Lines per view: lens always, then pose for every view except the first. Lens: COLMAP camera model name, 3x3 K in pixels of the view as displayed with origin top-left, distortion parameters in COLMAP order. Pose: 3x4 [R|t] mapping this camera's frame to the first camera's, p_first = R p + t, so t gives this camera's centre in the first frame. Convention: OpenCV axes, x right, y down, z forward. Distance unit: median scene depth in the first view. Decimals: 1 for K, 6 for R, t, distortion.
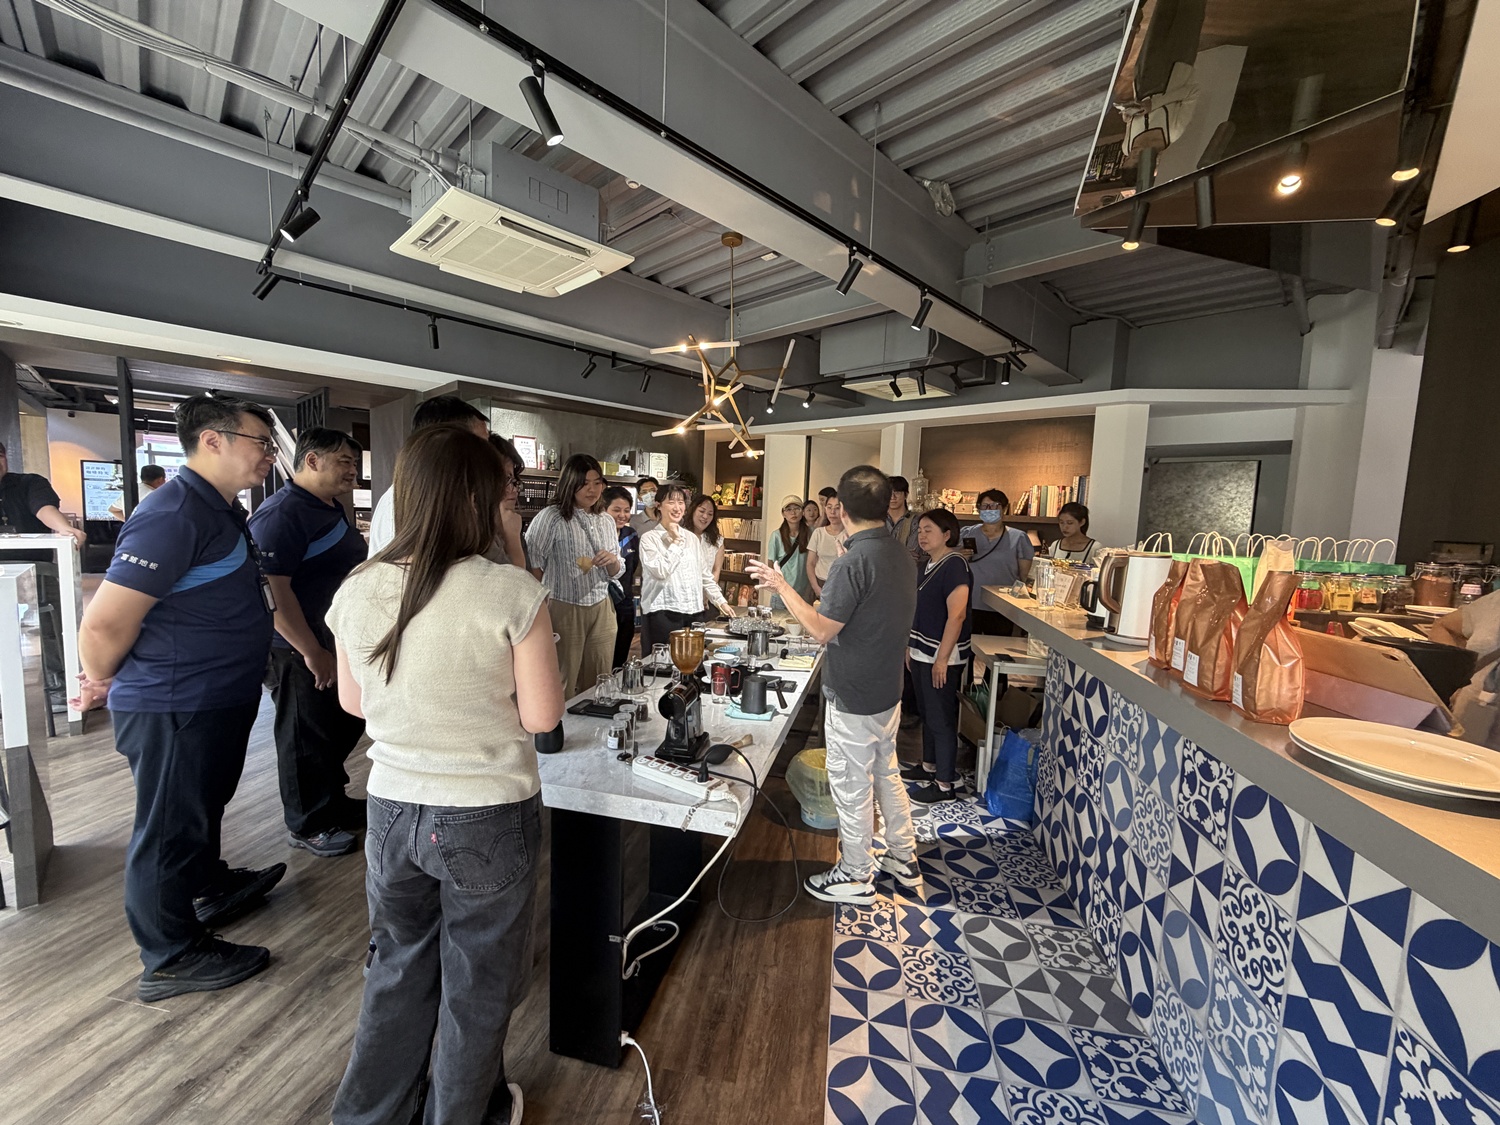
lens RADIAL K [[596.7, 0, 746.8], [0, 596.7, 566.6], [0, 0, 1]] dist [-0.001498, 0.000718]
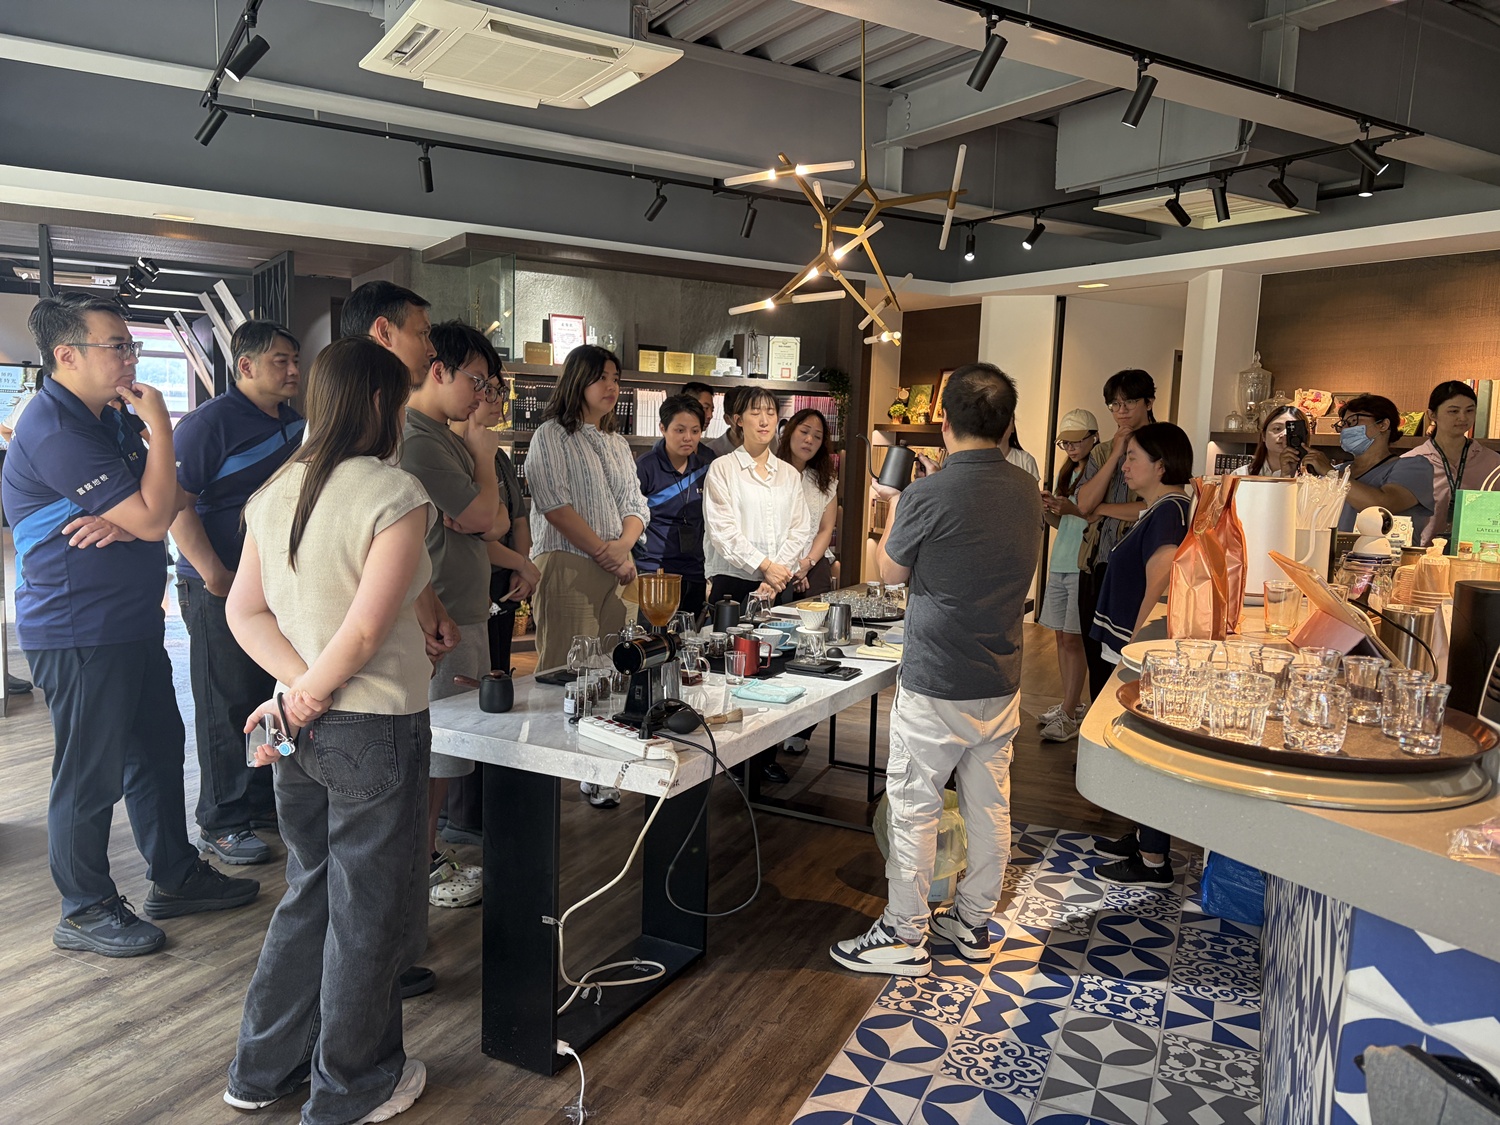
lens RADIAL K [[1131.8, 0, 754.8], [0, 1131.8, 565.6], [0, 0, 1]] dist [0.060856, -0.069776]
pose [[0.971555, 0.023737, -0.235623, 0.284104], [-0.019399, 0.999597, 0.020711, 0.047447], [0.236020, -0.015551, 0.971624, -0.333060]]
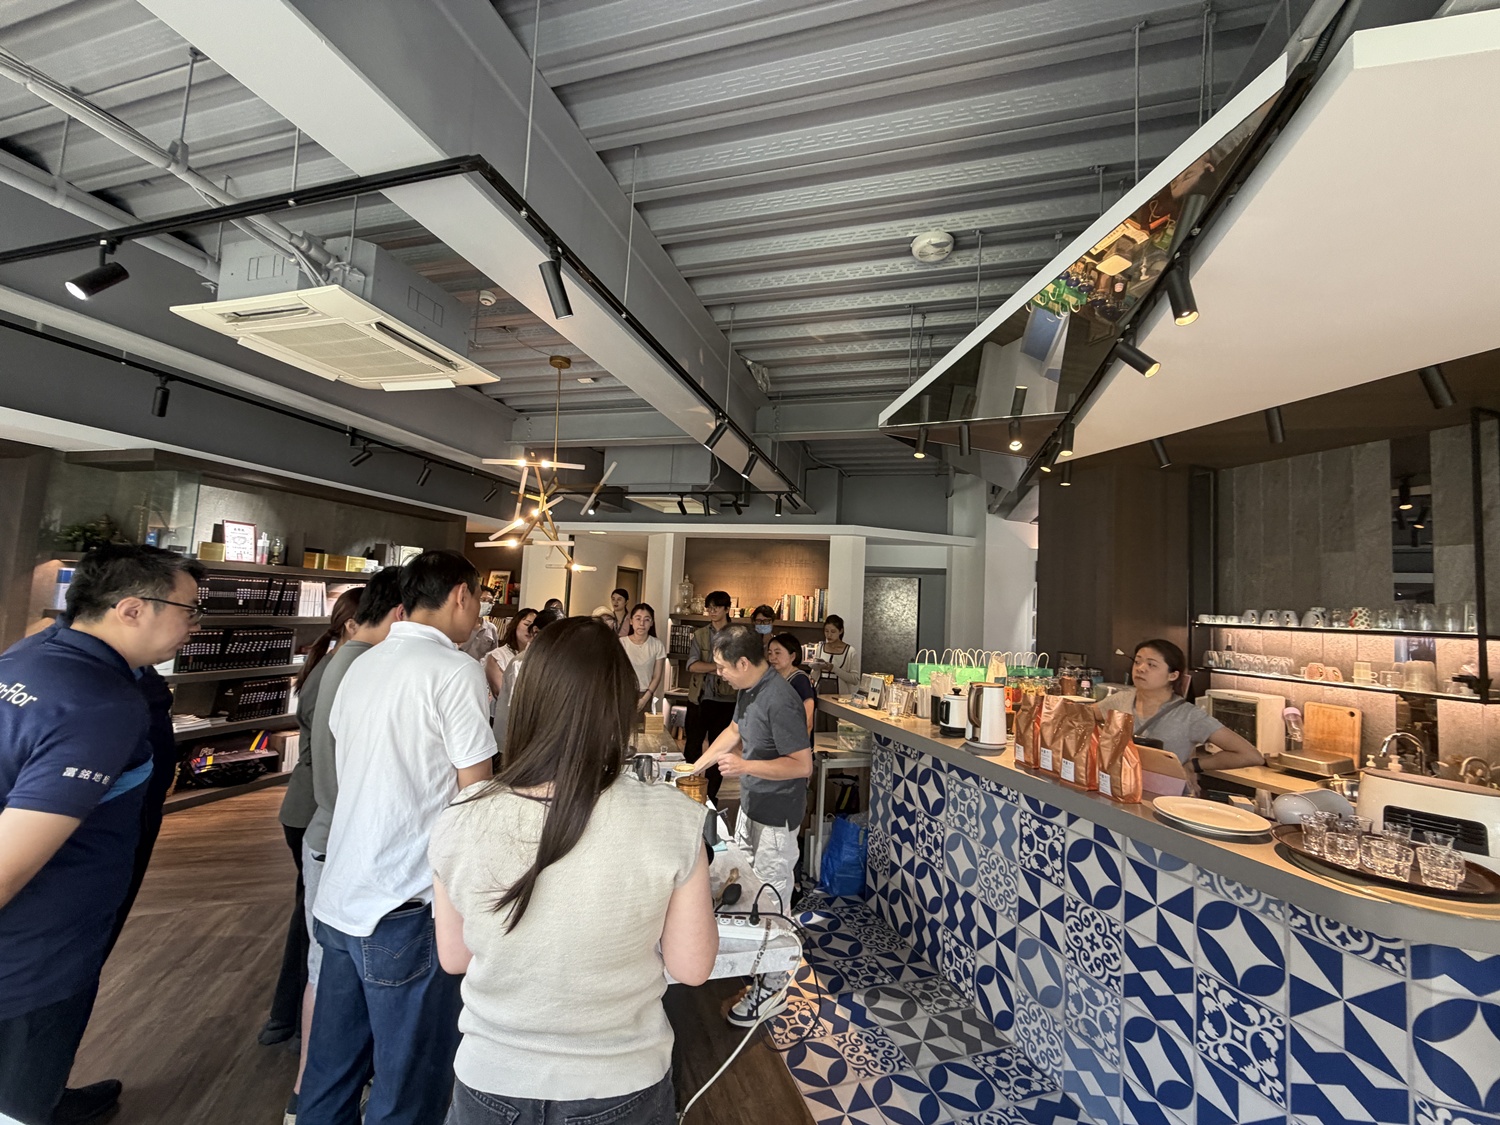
lens RADIAL K [[596.7, 0, 746.8], [0, 596.7, 566.6], [0, 0, 1]] dist [-0.001498, 0.000718]
pose [[0.876533, 0.038925, 0.479766, -0.399837], [0.027517, 0.991043, -0.130681, -0.092691], [-0.480555, 0.127748, 0.867610, -0.018586]]
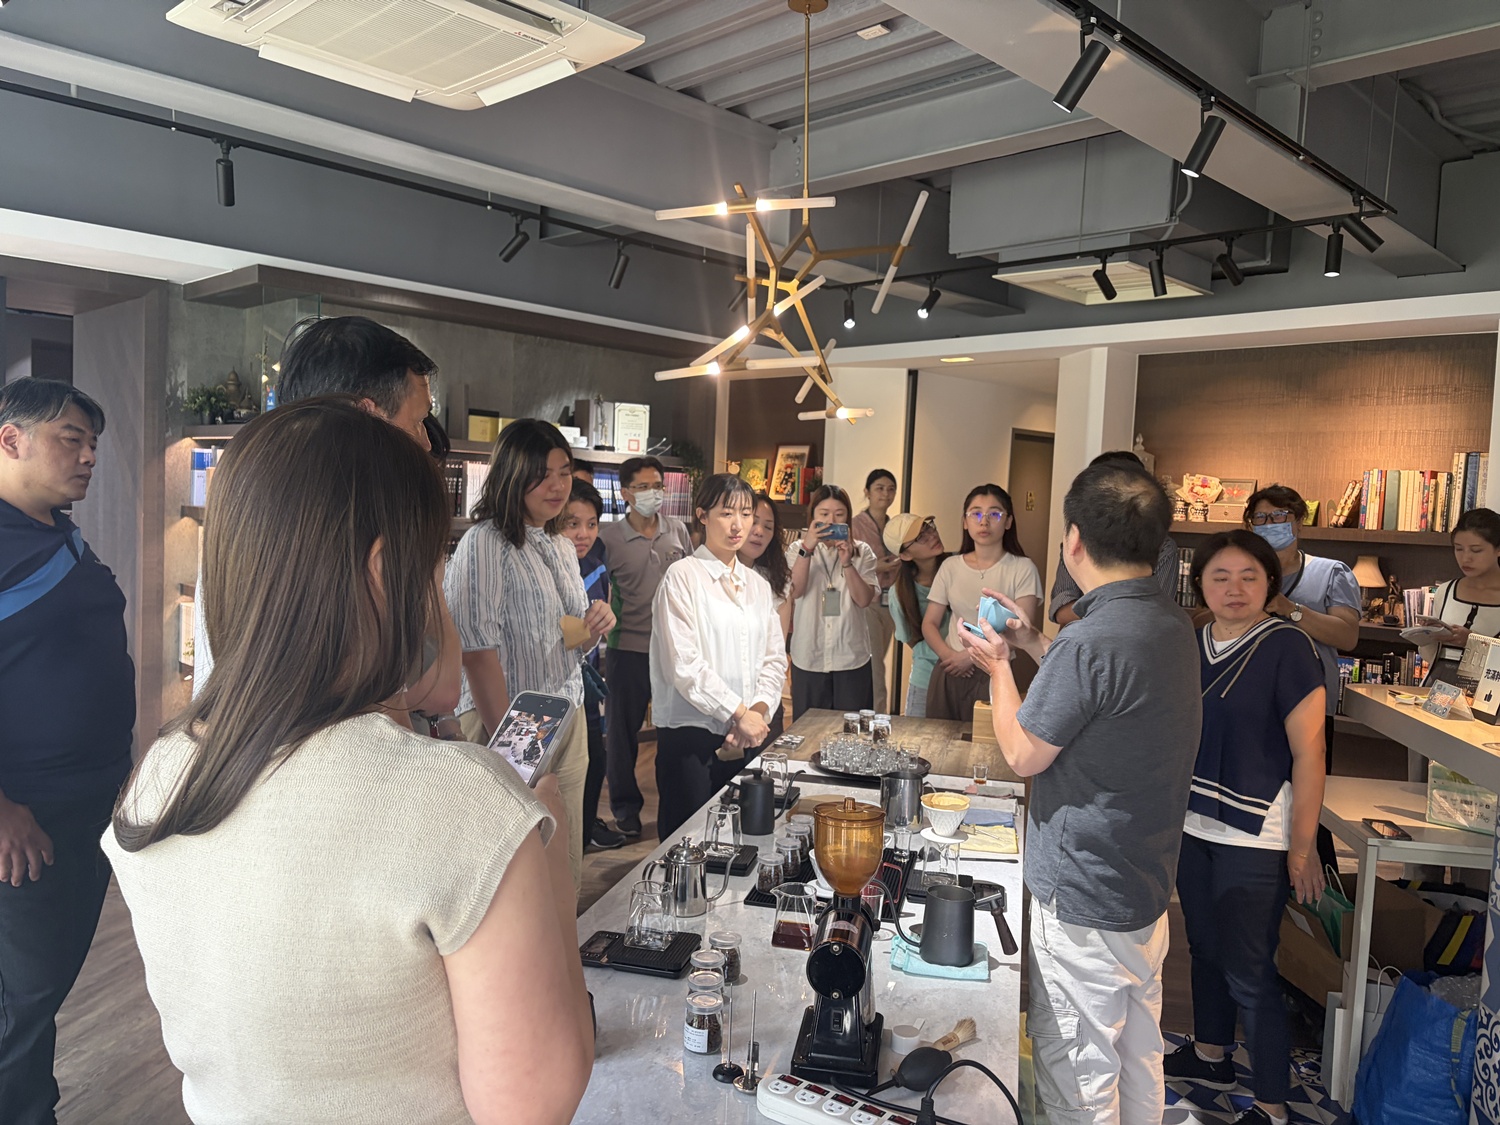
lens RADIAL K [[1133.5, 0, 745.3], [0, 1133.5, 570.7], [0, 0, 1]] dist [0.047161, -0.053313]
pose [[0.999991, 0.003764, -0.001867, -0.135258], [-0.003821, 0.999494, -0.031575, -0.040158], [0.001748, 0.031582, 0.999500, 0.048335]]
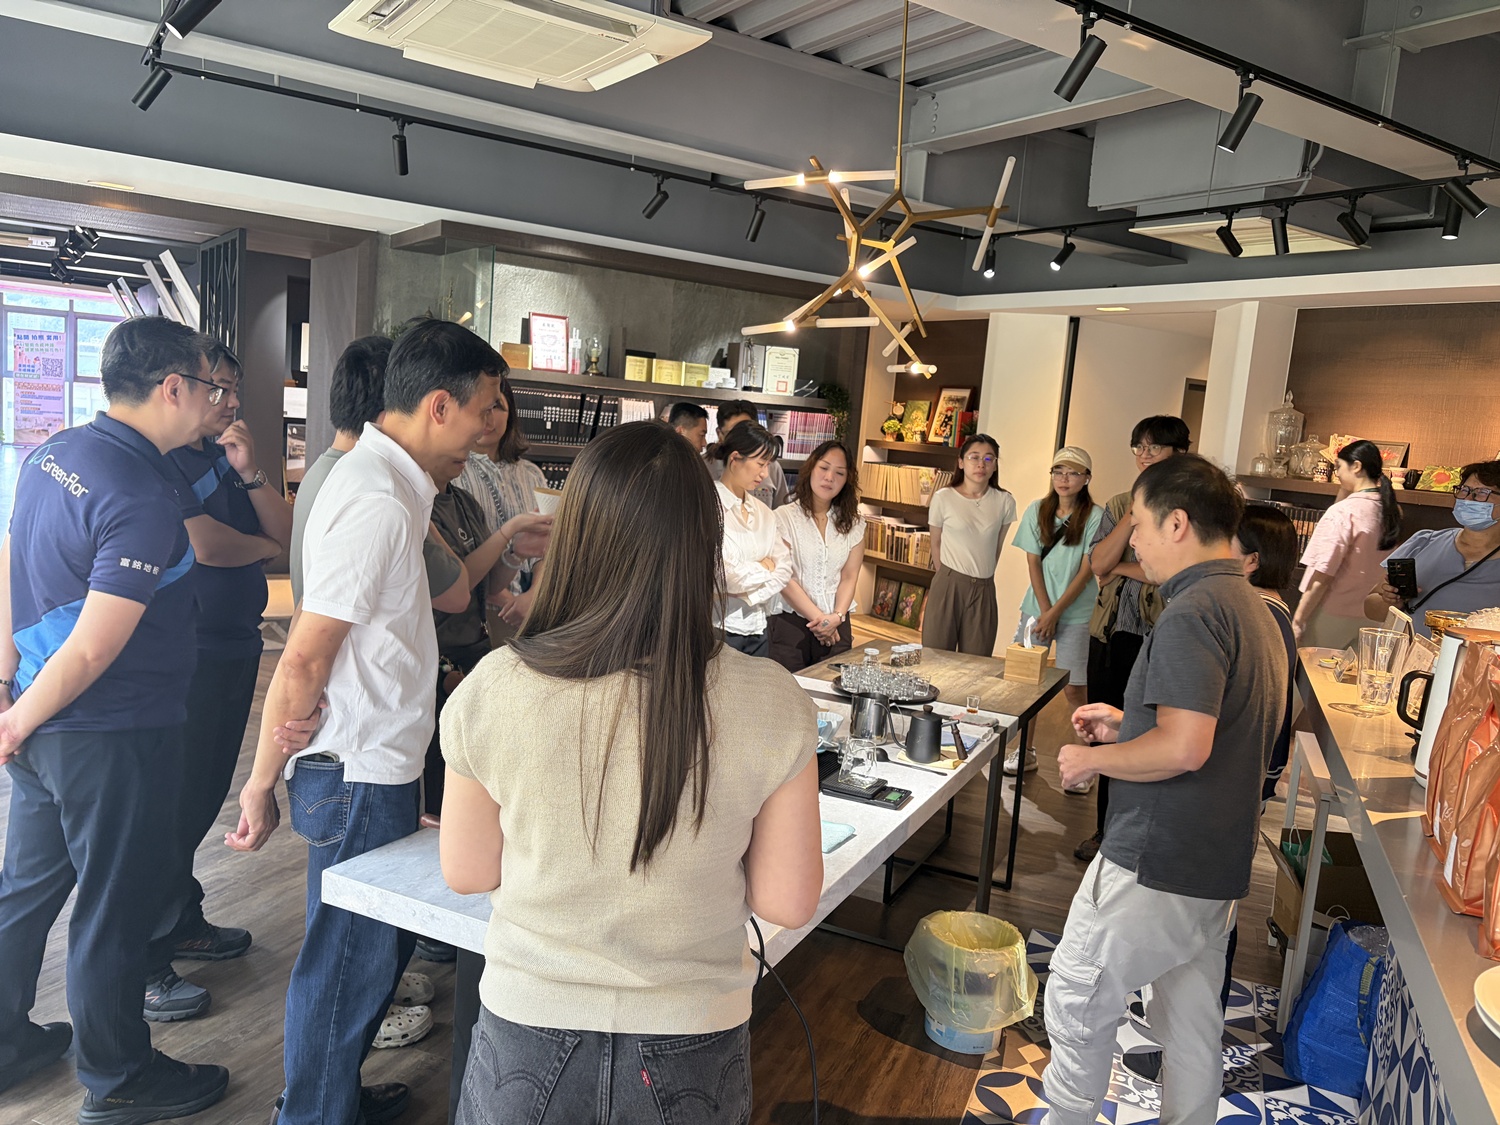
lens RADIAL K [[1131.8, 0, 754.8], [0, 1131.8, 565.6], [0, 0, 1]] dist [0.060856, -0.069776]
pose [[0.978078, 0.066890, -0.197204, 0.143619], [-0.062075, 0.997605, 0.030505, -0.053638], [0.198772, -0.017595, 0.979888, -0.117866]]
